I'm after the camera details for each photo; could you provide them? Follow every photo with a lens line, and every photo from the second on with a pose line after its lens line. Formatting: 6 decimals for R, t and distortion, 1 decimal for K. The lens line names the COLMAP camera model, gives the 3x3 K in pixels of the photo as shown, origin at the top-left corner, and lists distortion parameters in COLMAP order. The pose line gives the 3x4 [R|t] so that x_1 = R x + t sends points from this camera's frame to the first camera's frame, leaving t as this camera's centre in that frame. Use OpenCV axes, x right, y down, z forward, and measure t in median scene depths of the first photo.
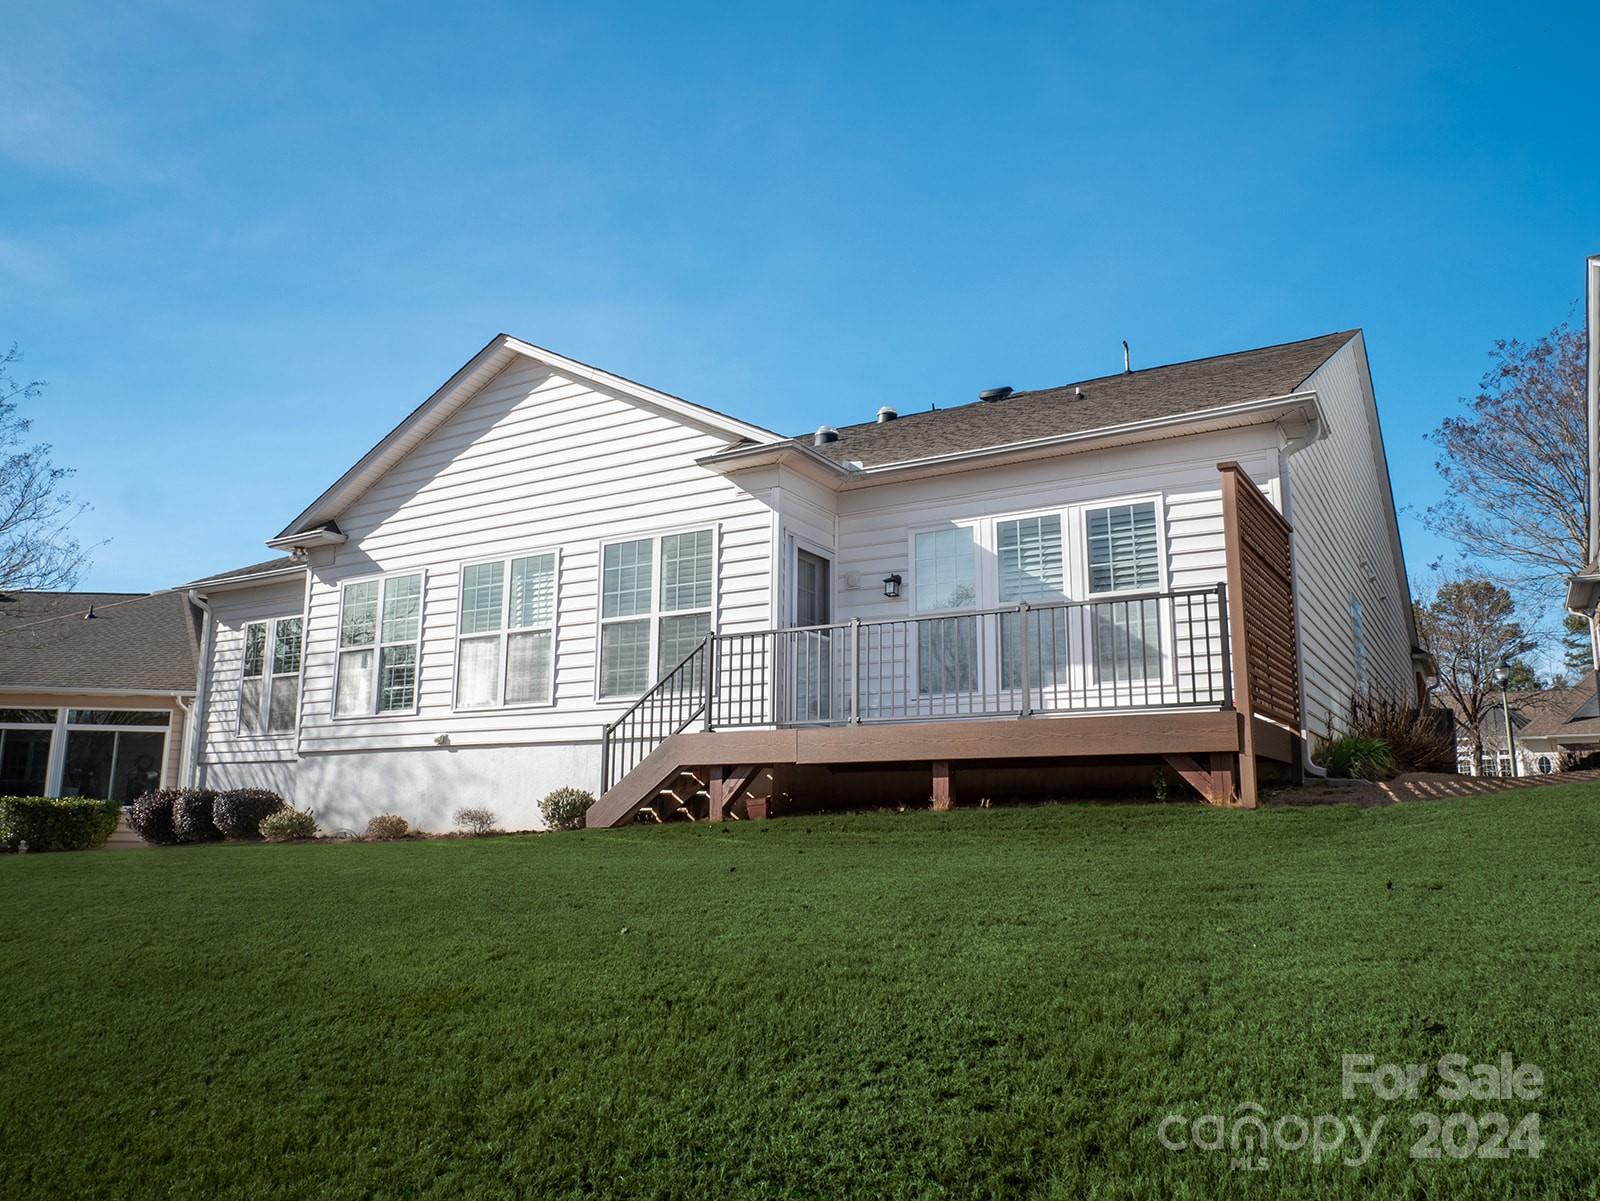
lens RADIAL K [[1176.3, 0, 798.4], [0, 1176.3, 606.0], [0, 0, 1]] dist [-0.057547, 0.029450]
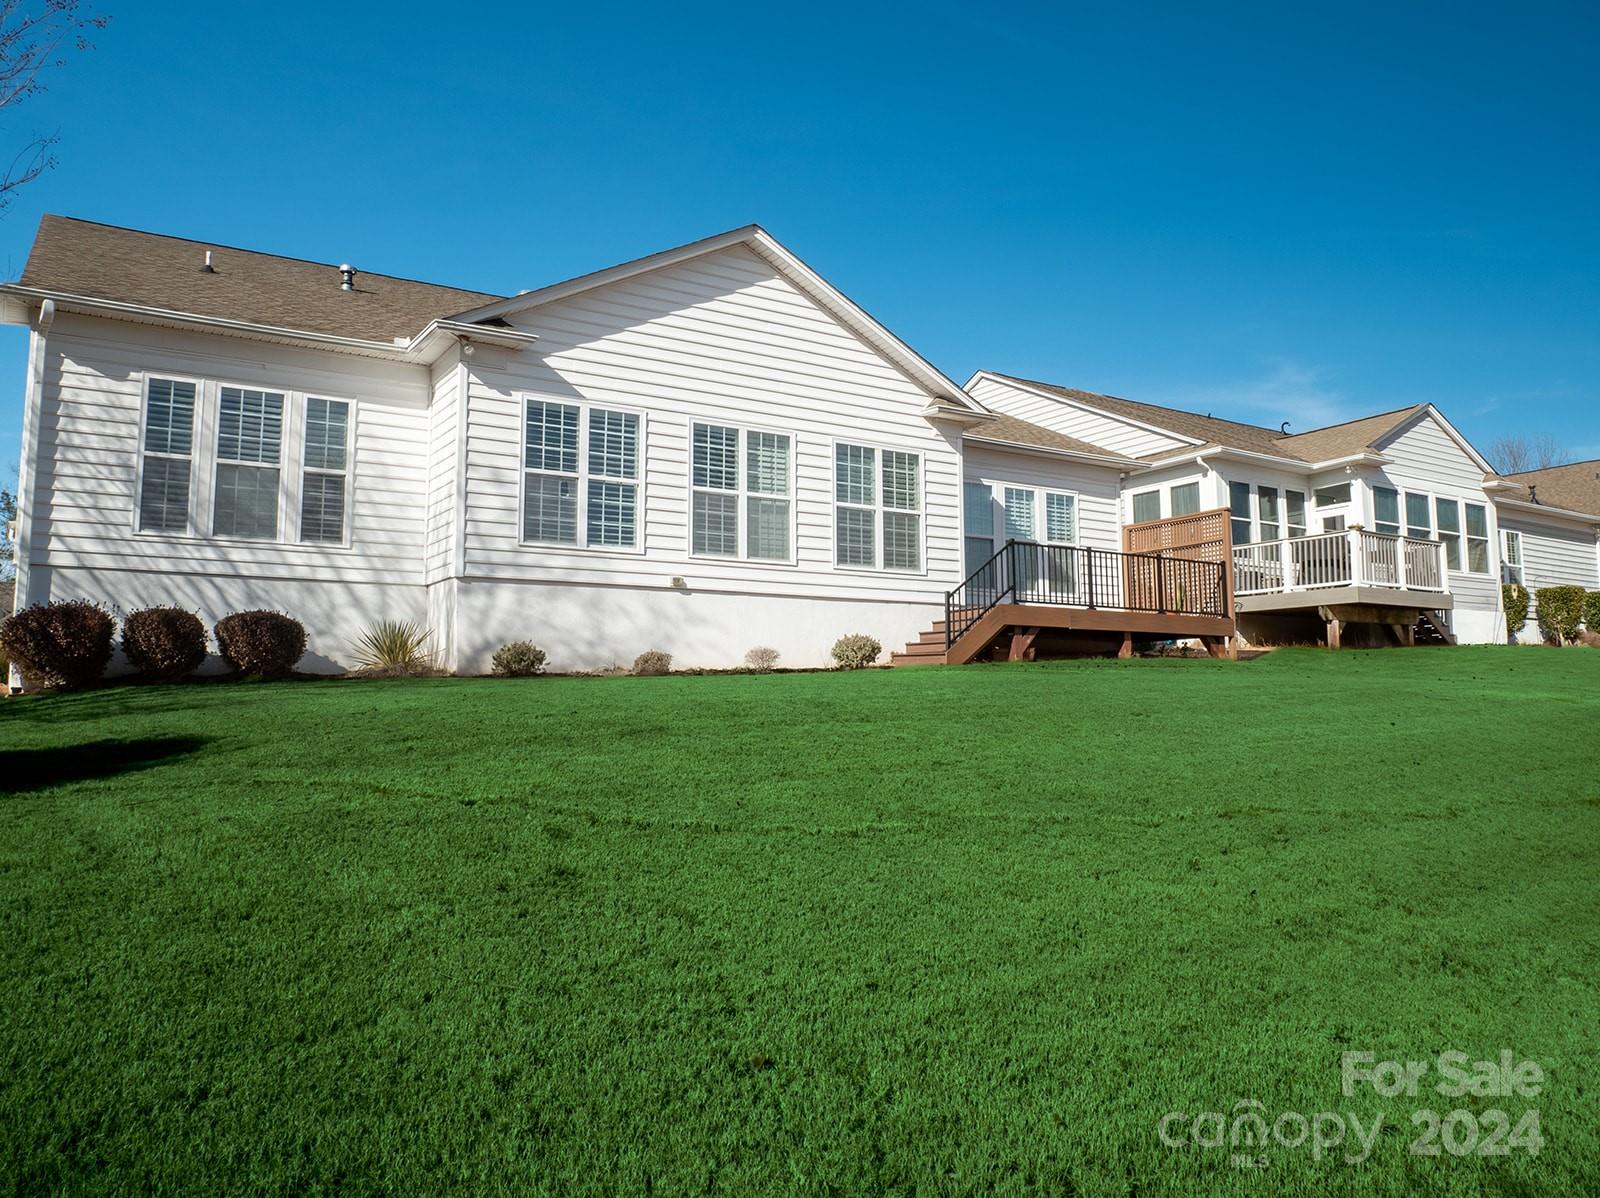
lens RADIAL K [[1176.3, 0, 798.4], [0, 1176.3, 604.5], [0, 0, 1]] dist [-0.057547, 0.029450]
pose [[0.441286, 0.070928, 0.894559, -1.213046], [-0.161902, 0.986805, 0.001624, 0.115221], [-0.882641, -0.145548, 0.446947, 0.423122]]
